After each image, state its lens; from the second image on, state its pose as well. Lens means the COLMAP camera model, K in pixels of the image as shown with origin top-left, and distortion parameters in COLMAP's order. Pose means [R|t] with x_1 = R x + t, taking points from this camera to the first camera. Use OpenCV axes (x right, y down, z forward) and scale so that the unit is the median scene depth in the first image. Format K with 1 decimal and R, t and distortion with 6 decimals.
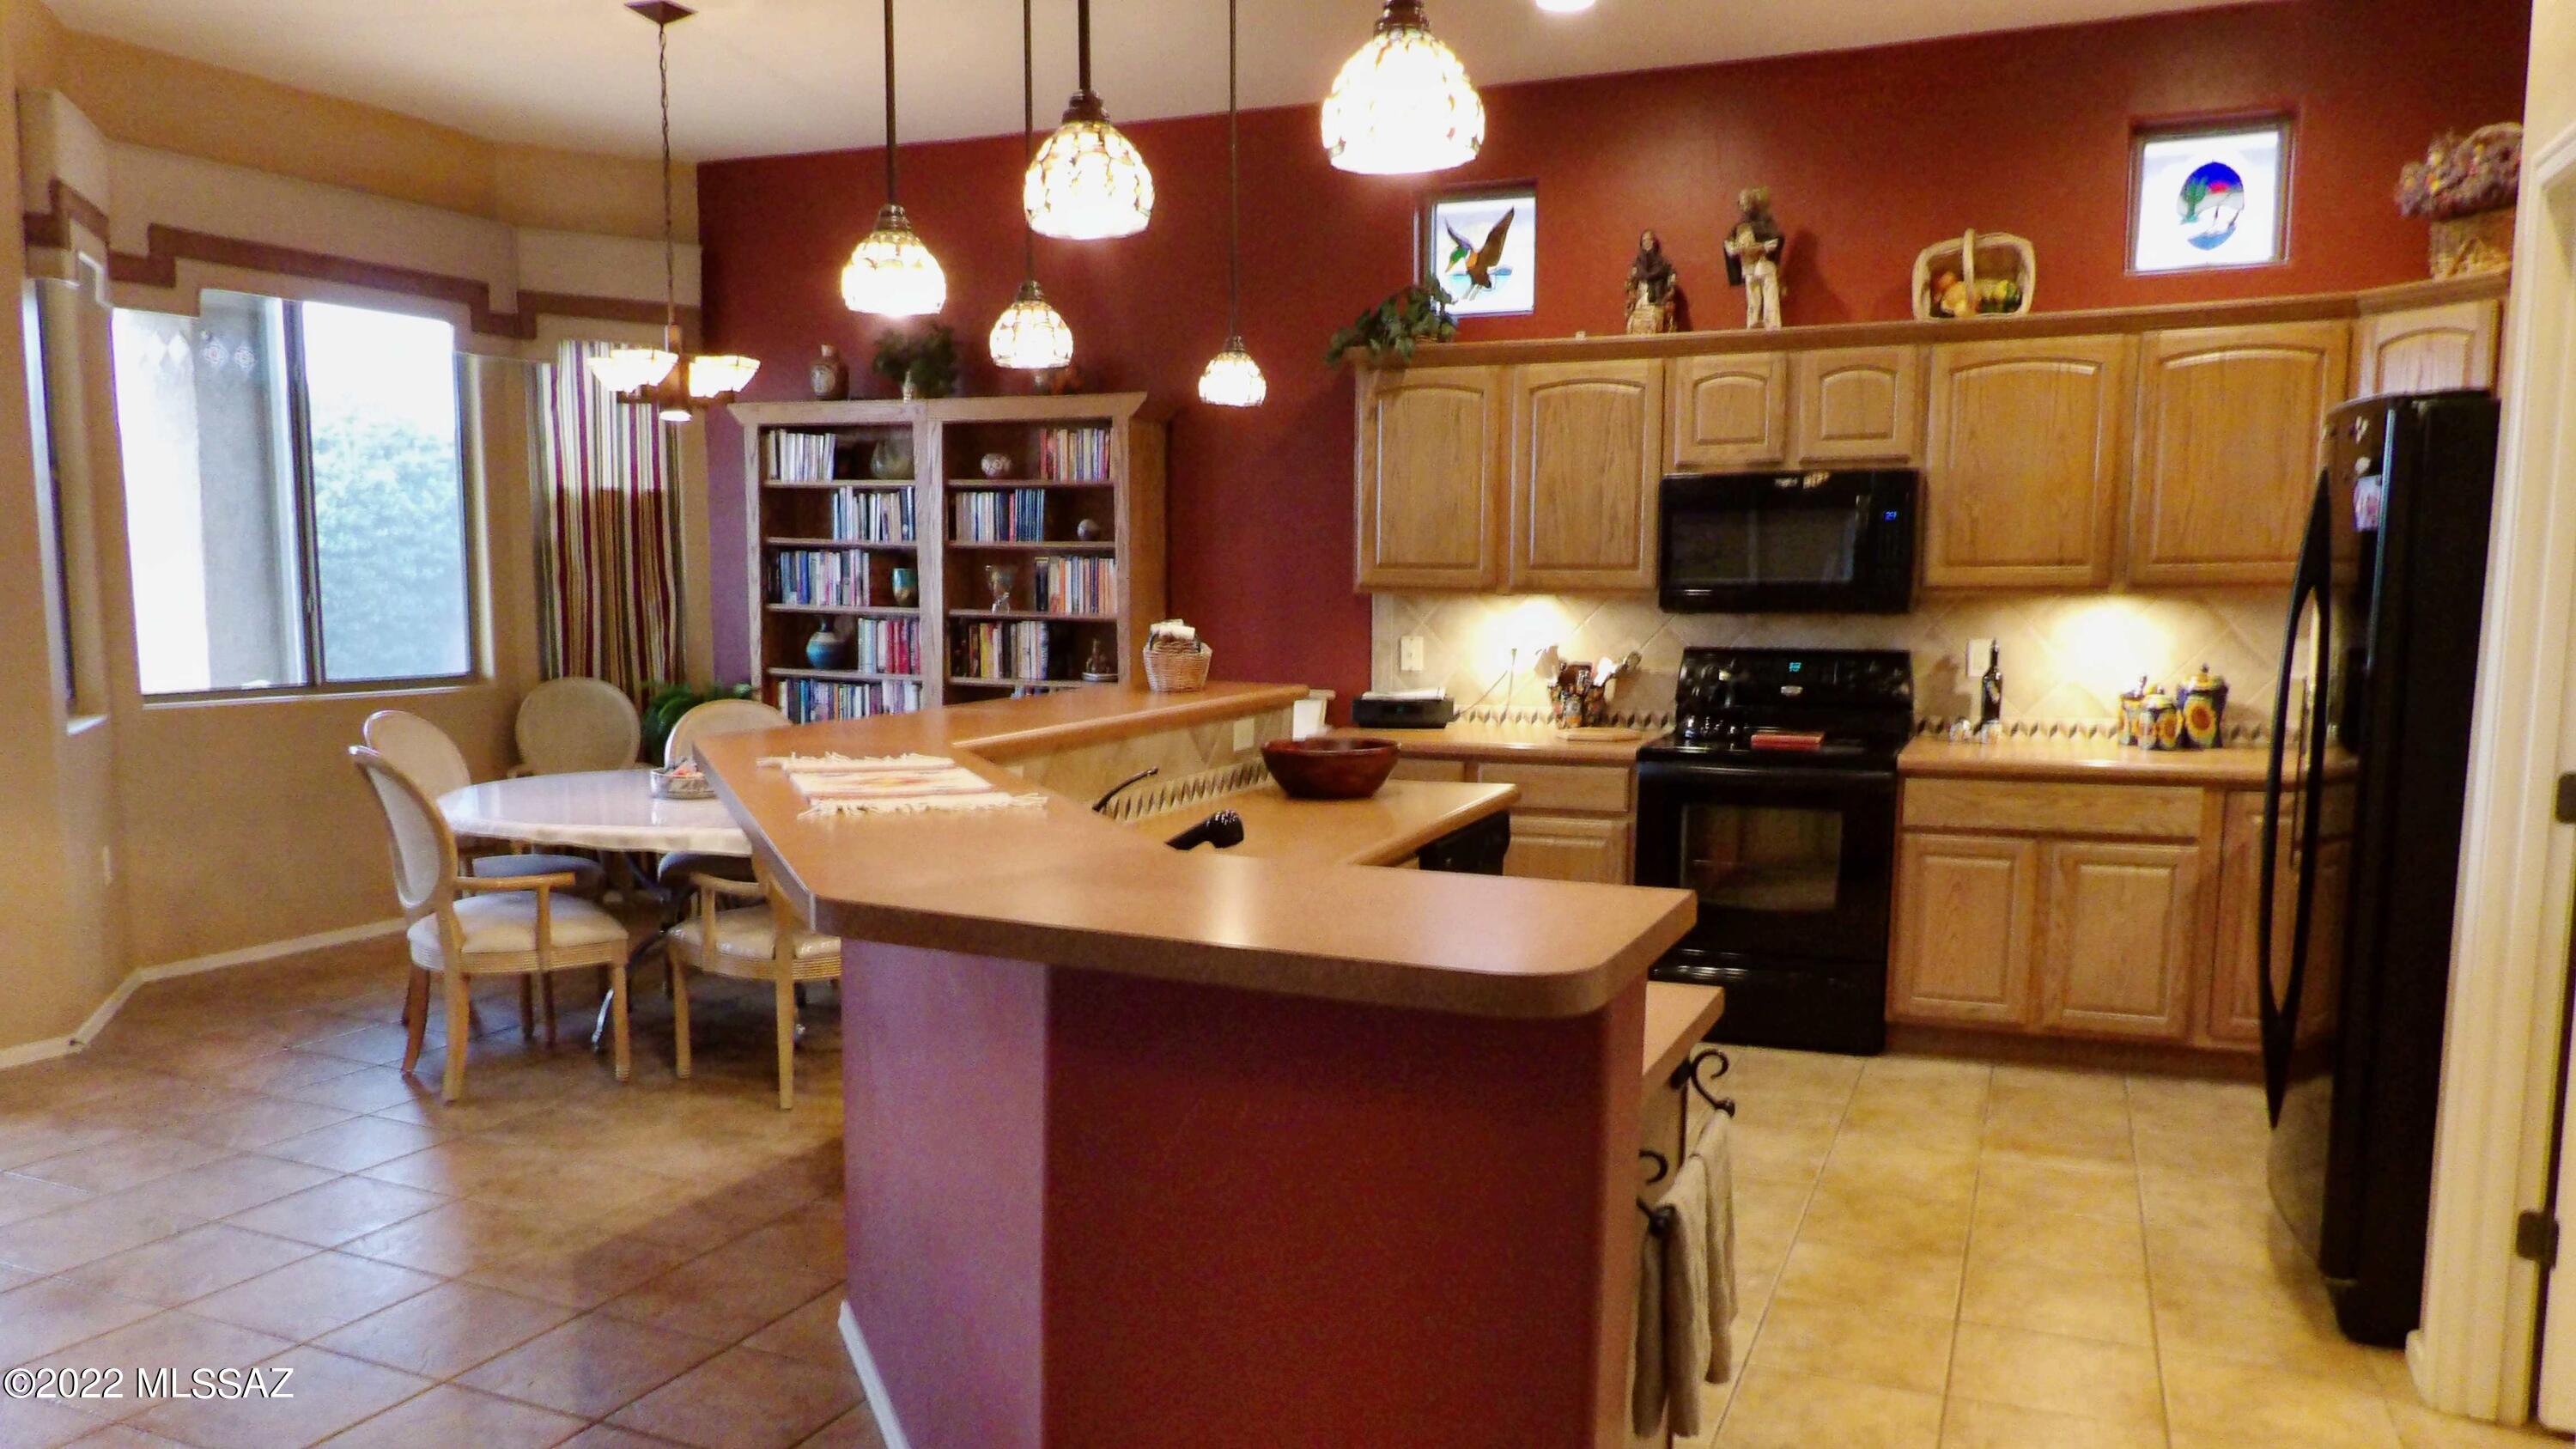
lens RADIAL K [[1761.2, 0, 1289.6], [0, 1761.2, 743.2], [0, 0, 1]] dist [0.002164, -0.001484]
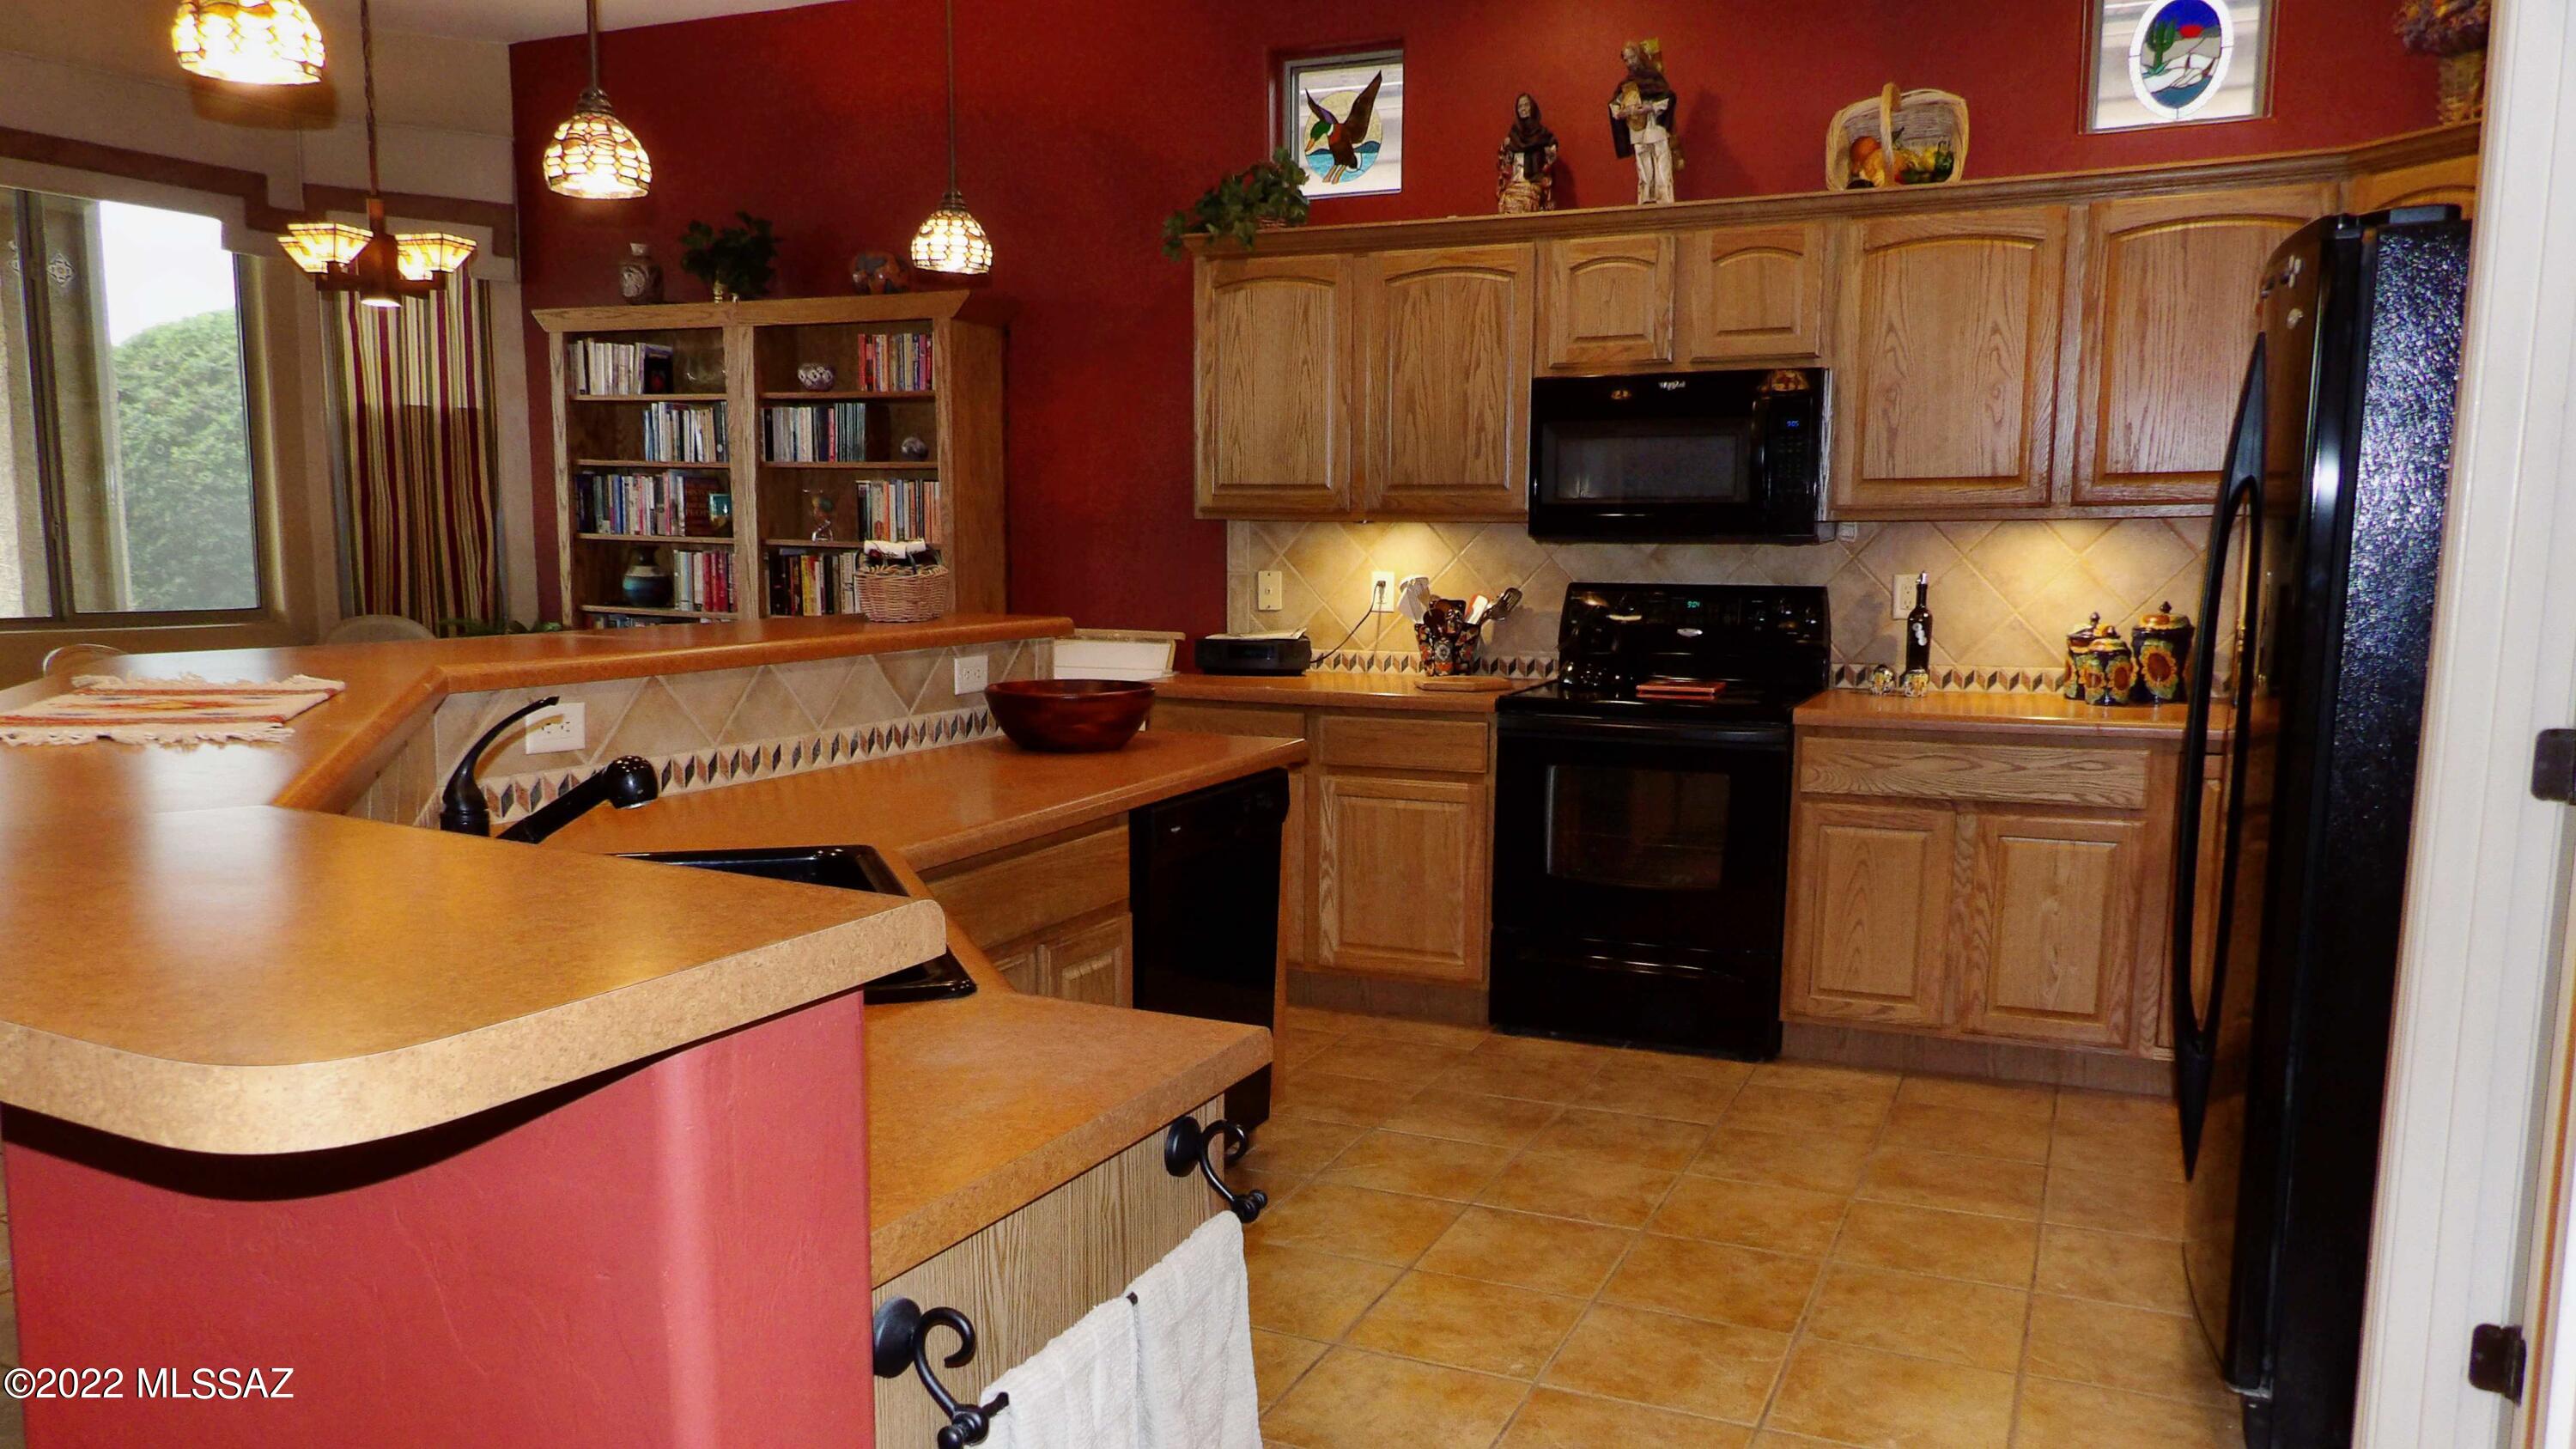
lens RADIAL K [[1780.5, 0, 1288.0], [0, 1780.5, 724.5], [0, 0, 1]] dist [-0.001936, 0.001334]
pose [[0.999597, 0.008306, -0.027148, 0.114576], [-0.007993, 0.999901, 0.011600, 0.006527], [0.027241, -0.011378, 0.999564, 0.129104]]
